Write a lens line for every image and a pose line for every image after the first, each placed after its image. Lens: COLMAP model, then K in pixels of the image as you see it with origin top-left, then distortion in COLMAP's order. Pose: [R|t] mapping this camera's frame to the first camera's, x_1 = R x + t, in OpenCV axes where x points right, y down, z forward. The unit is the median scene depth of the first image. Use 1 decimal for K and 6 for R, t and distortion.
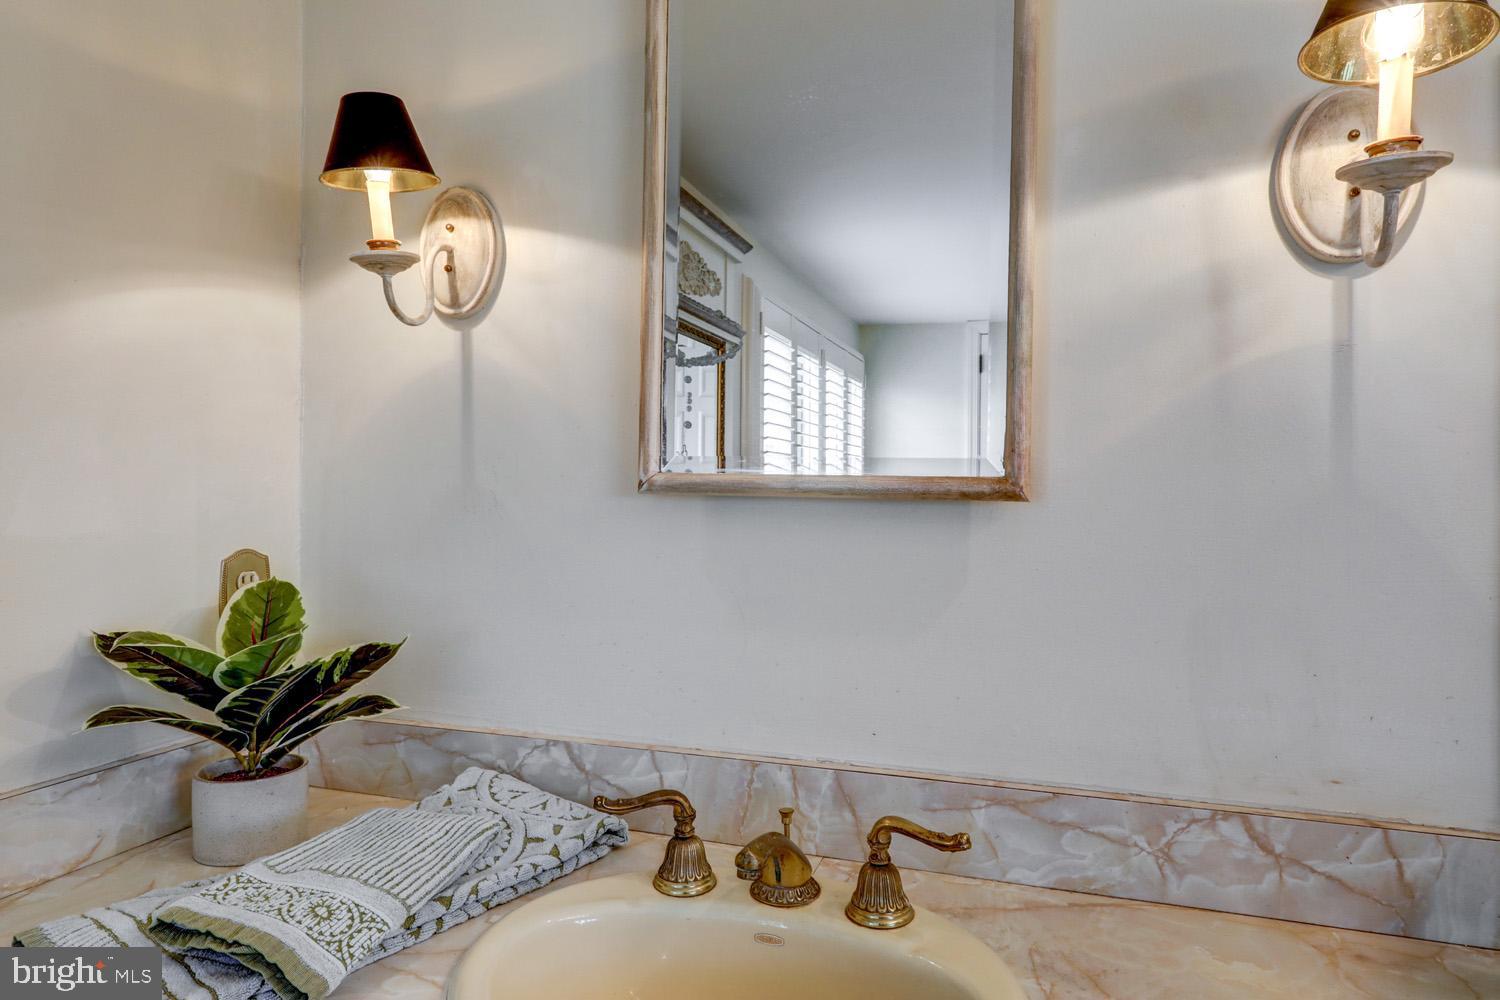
lens RADIAL K [[977.8, 0, 763.5], [0, 977.8, 506.3], [0, 0, 1]] dist [-0.003055, -0.000540]
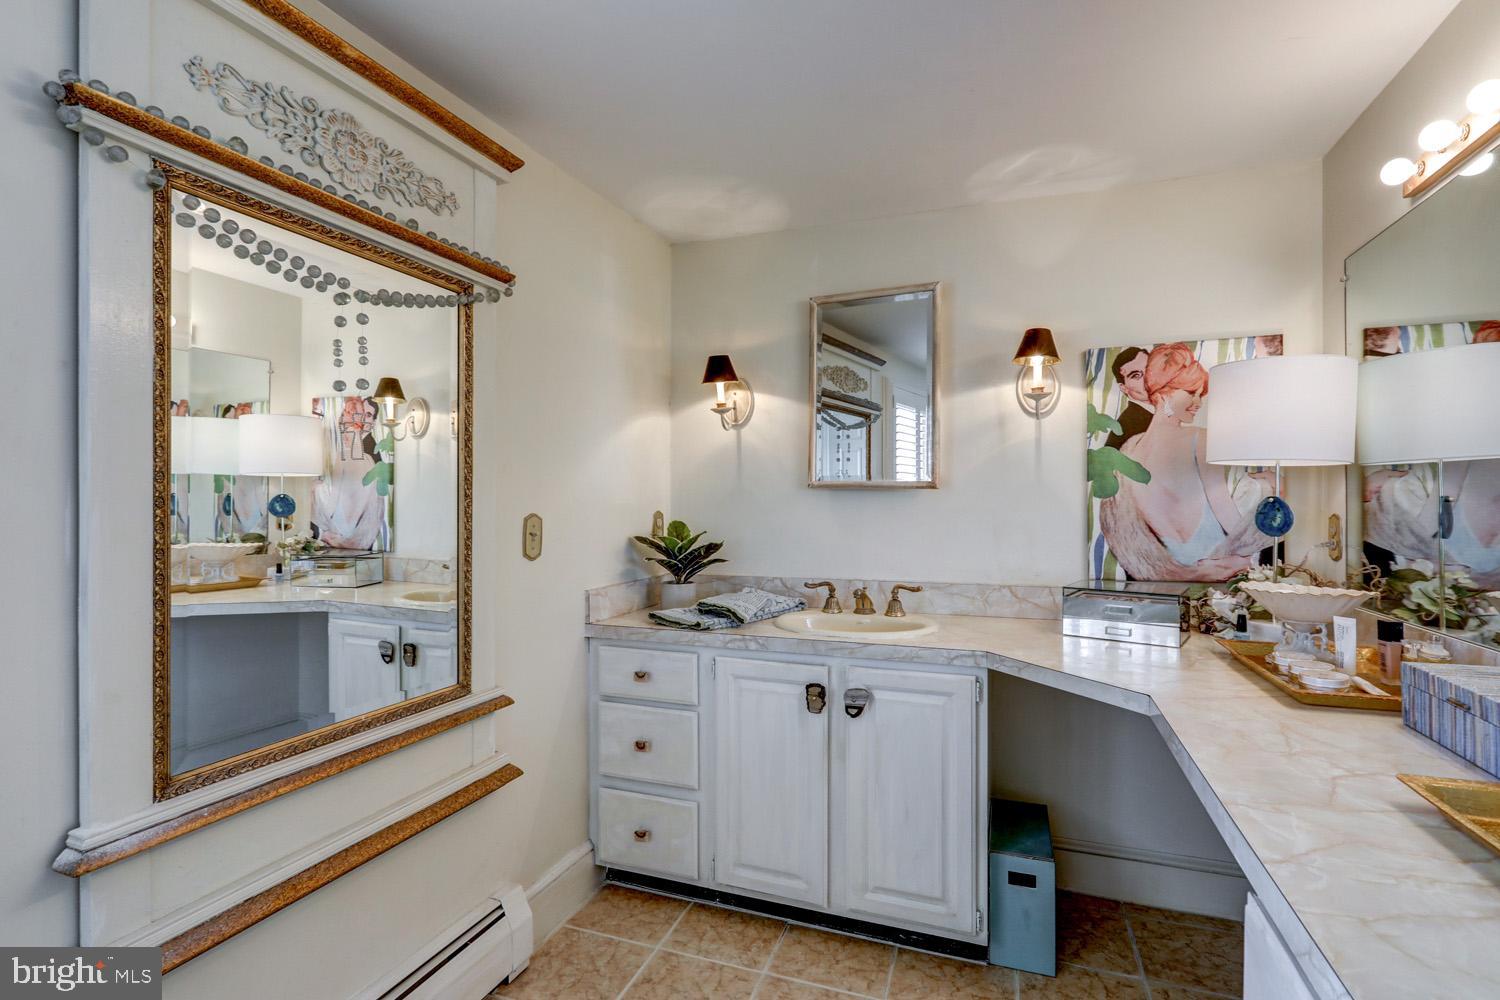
lens RADIAL K [[725.3, 0, 761.0], [0, 725.3, 496.4], [0, 0, 1]] dist [0.002164, 0.000467]
pose [[0.998967, -0.008358, -0.044655, -0.201801], [0.007751, 0.999875, -0.013751, 0.045063], [0.044765, 0.013390, 0.998908, -1.347660]]
